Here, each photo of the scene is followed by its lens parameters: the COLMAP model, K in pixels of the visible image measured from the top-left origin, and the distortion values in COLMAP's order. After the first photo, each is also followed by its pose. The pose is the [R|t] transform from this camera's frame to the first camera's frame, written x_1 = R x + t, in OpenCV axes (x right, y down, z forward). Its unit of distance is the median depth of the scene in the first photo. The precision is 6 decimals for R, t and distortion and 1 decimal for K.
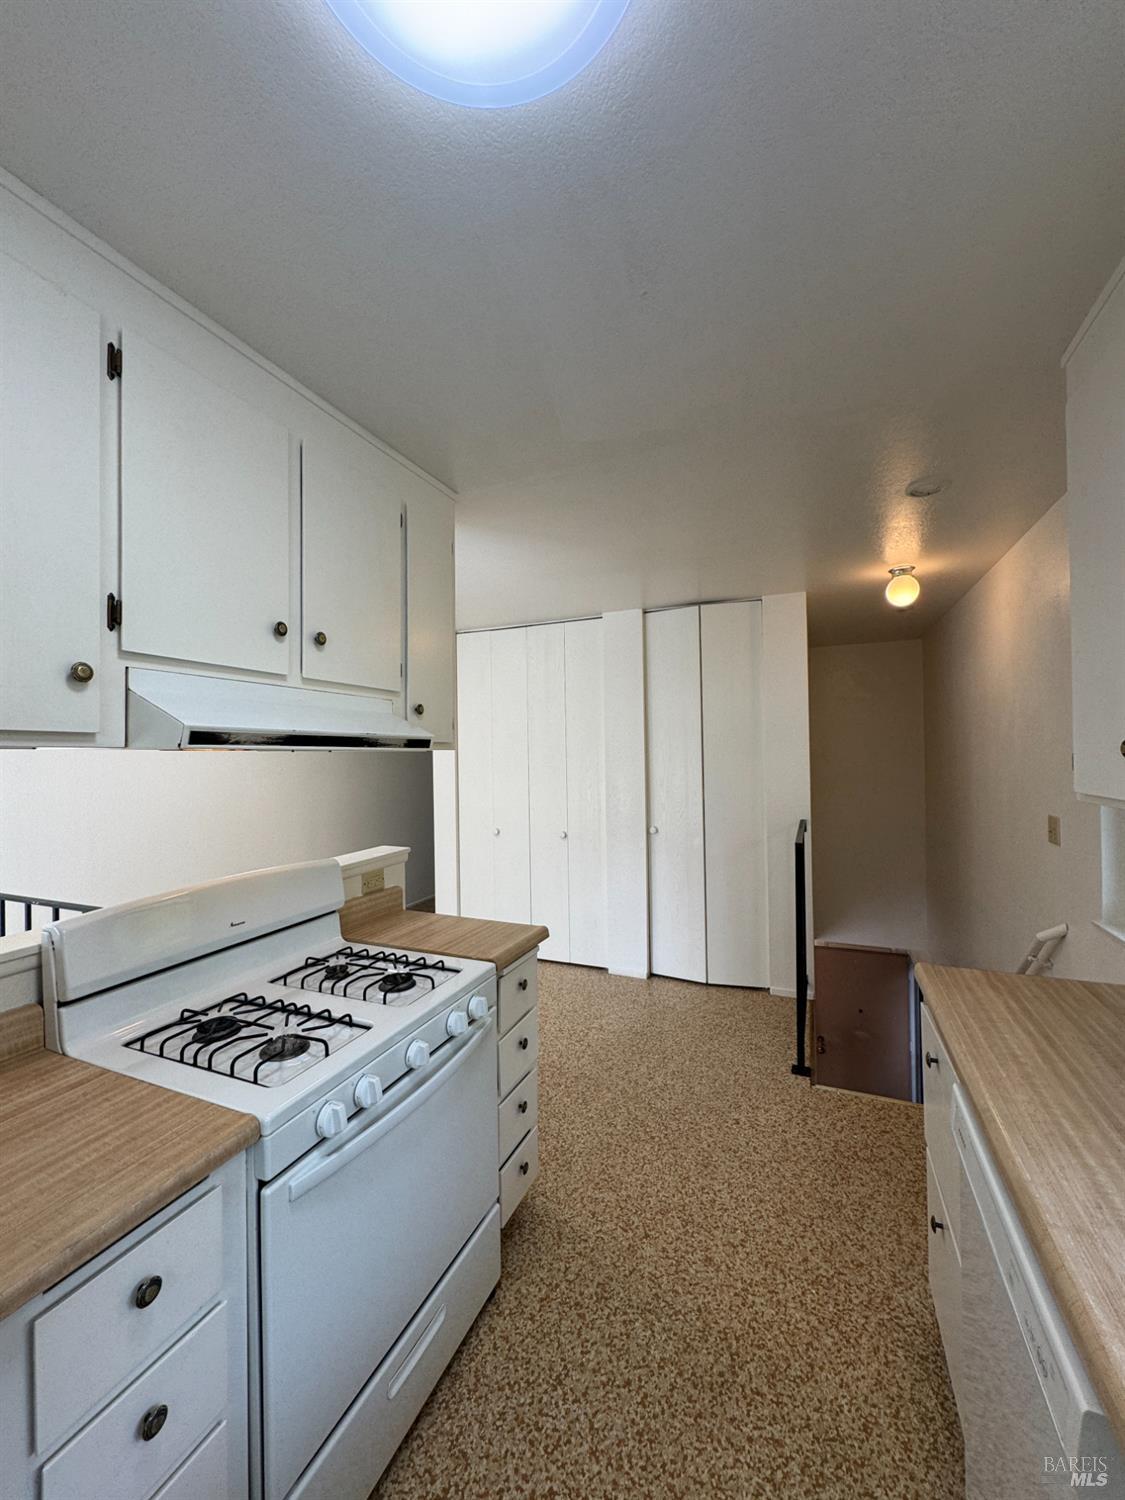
lens RADIAL K [[594.5, 0, 563.0], [0, 594.5, 749.7], [0, 0, 1]] dist [-0.003004, 0.000591]
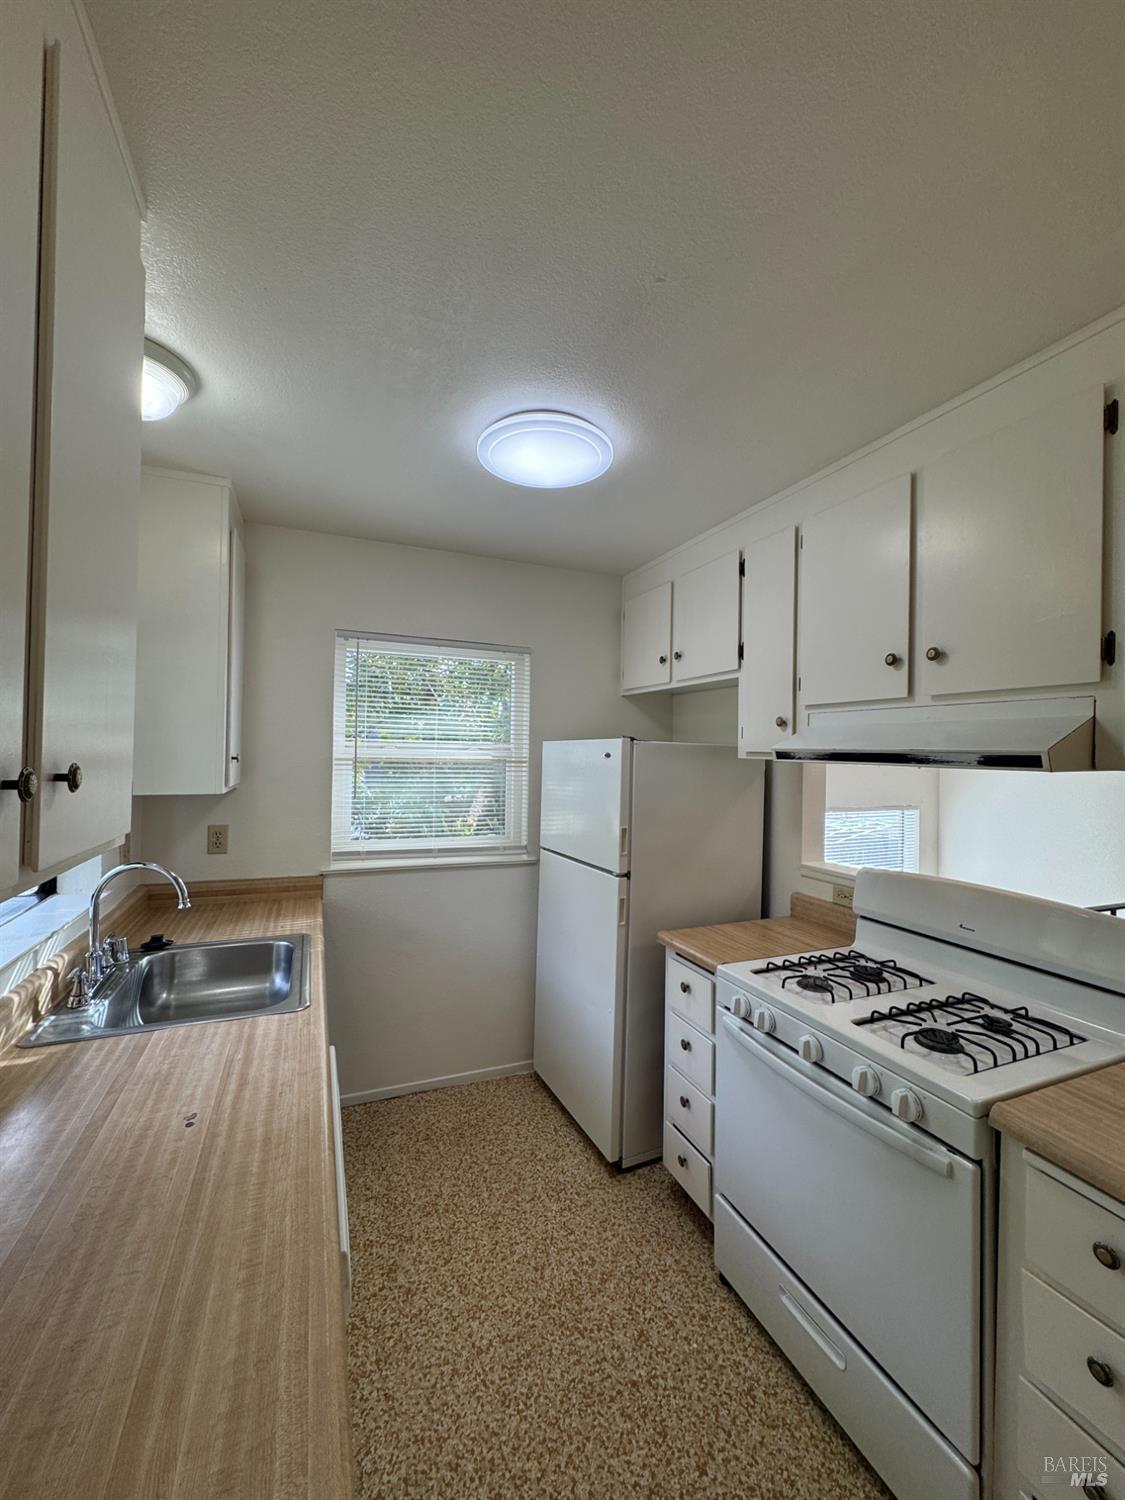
lens RADIAL K [[594.5, 0, 563.0], [0, 594.5, 749.7], [0, 0, 1]] dist [-0.003004, 0.000591]
pose [[-0.698337, -0.002349, -0.715765, 0.867811], [-0.004687, 0.999988, 0.001291, -0.030503], [0.715753, 0.004256, -0.698340, 1.475111]]
